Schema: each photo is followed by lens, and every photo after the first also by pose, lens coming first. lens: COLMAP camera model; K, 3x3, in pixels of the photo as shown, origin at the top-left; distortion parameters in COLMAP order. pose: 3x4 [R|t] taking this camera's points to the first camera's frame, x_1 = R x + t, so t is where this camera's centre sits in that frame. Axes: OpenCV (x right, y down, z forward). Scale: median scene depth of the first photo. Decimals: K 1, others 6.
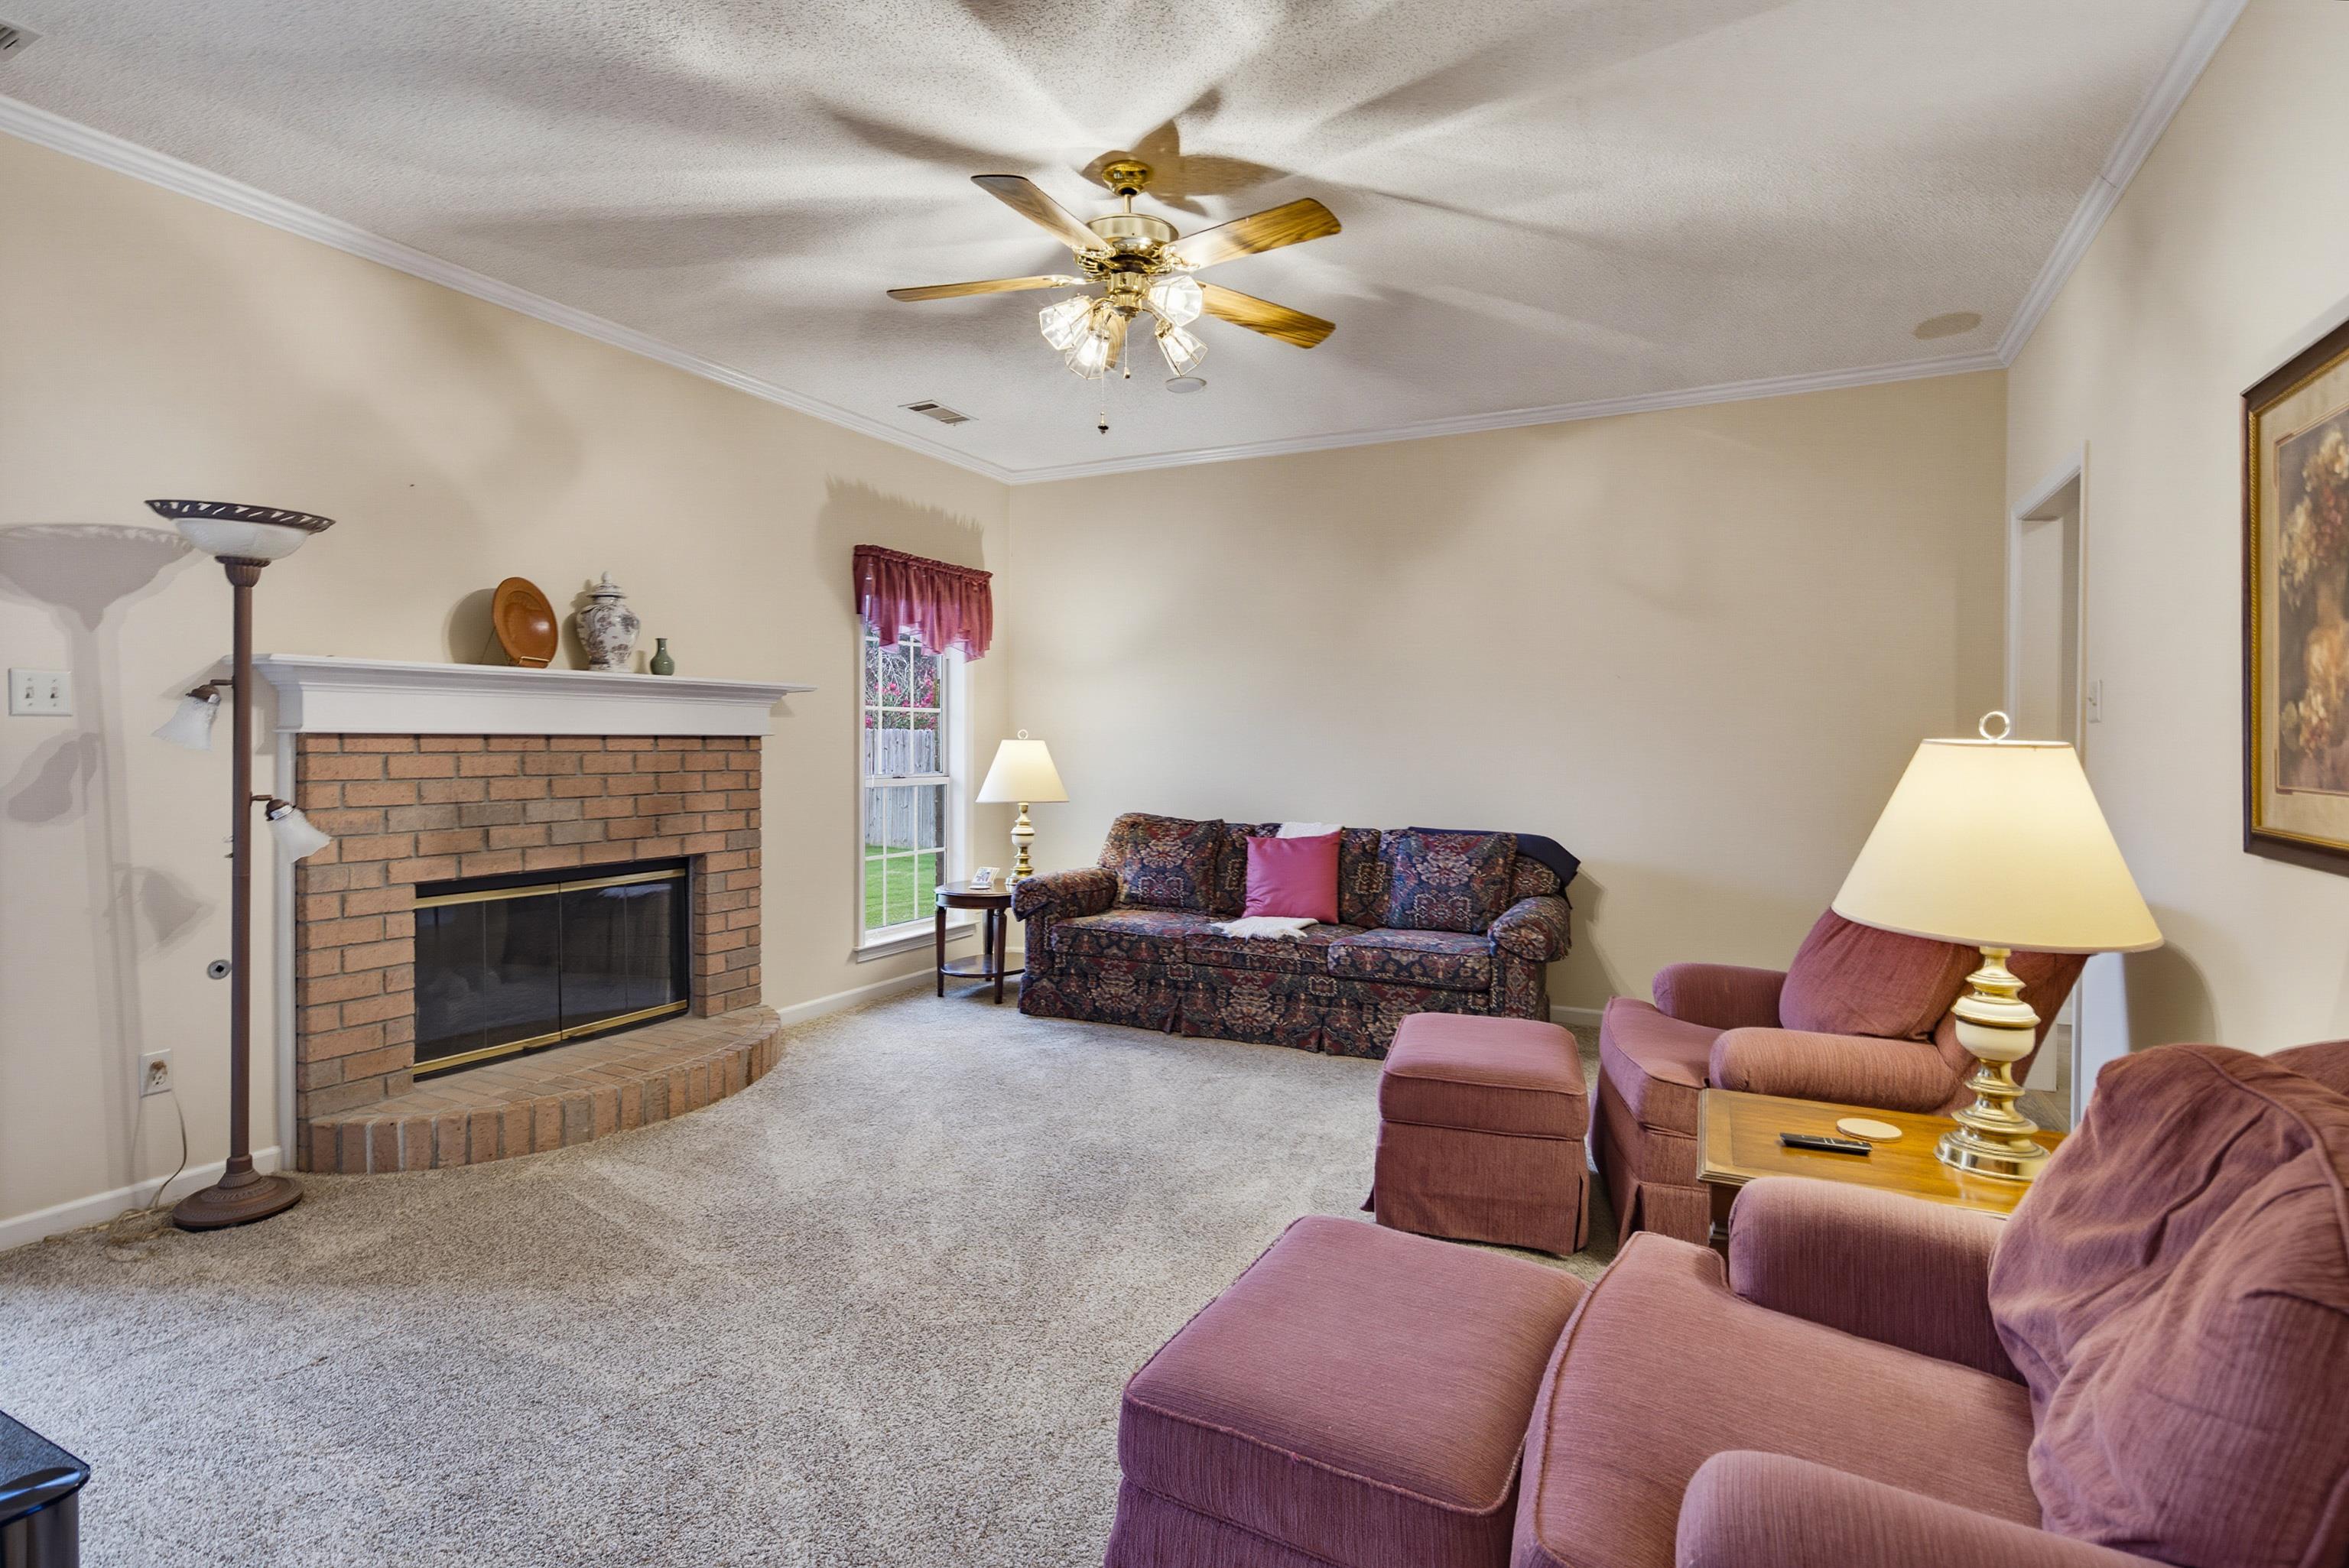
lens RADIAL K [[1122.9, 0, 1184.1], [0, 1122.9, 740.8], [0, 0, 1]] dist [-0.001017, -0.000285]
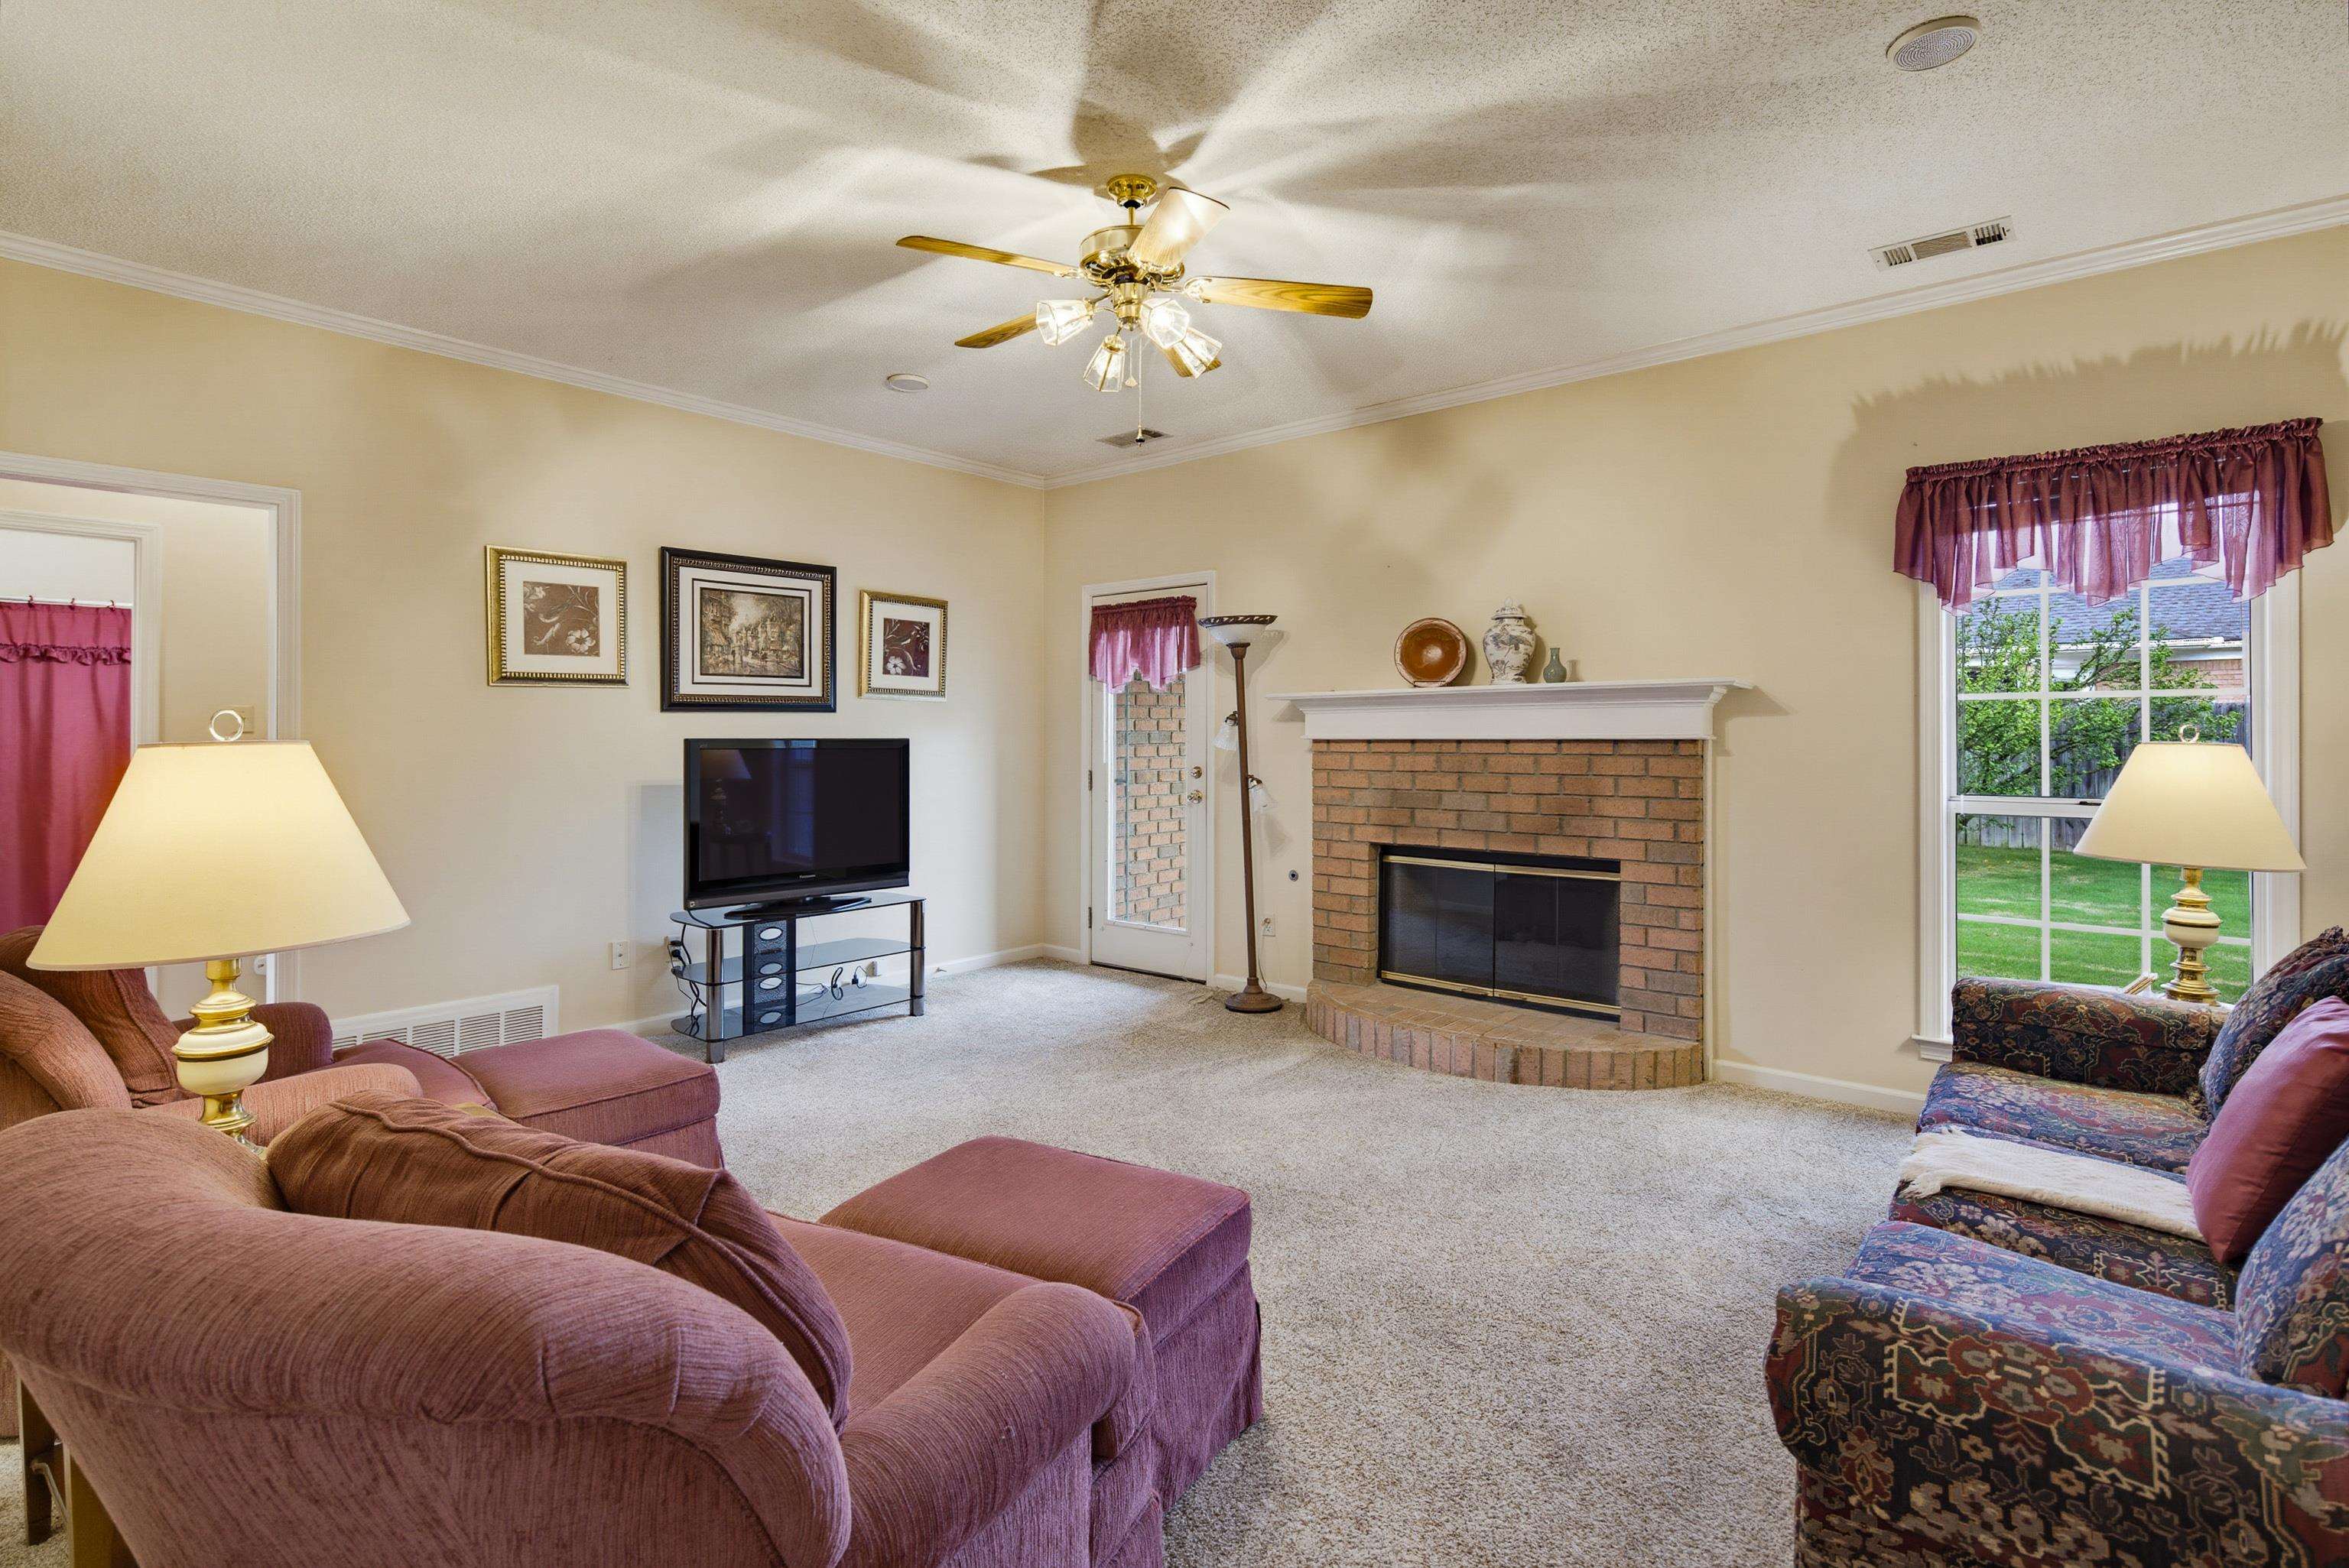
lens RADIAL K [[1146.7, 0, 1180.2], [0, 1146.7, 724.8], [0, 0, 1]] dist [0.001810, 0.000106]
pose [[-0.236361, -0.018625, -0.971487, 0.718497], [-0.002642, 0.999825, -0.018525, 0.002433], [0.971662, -0.001812, -0.236369, 0.981046]]
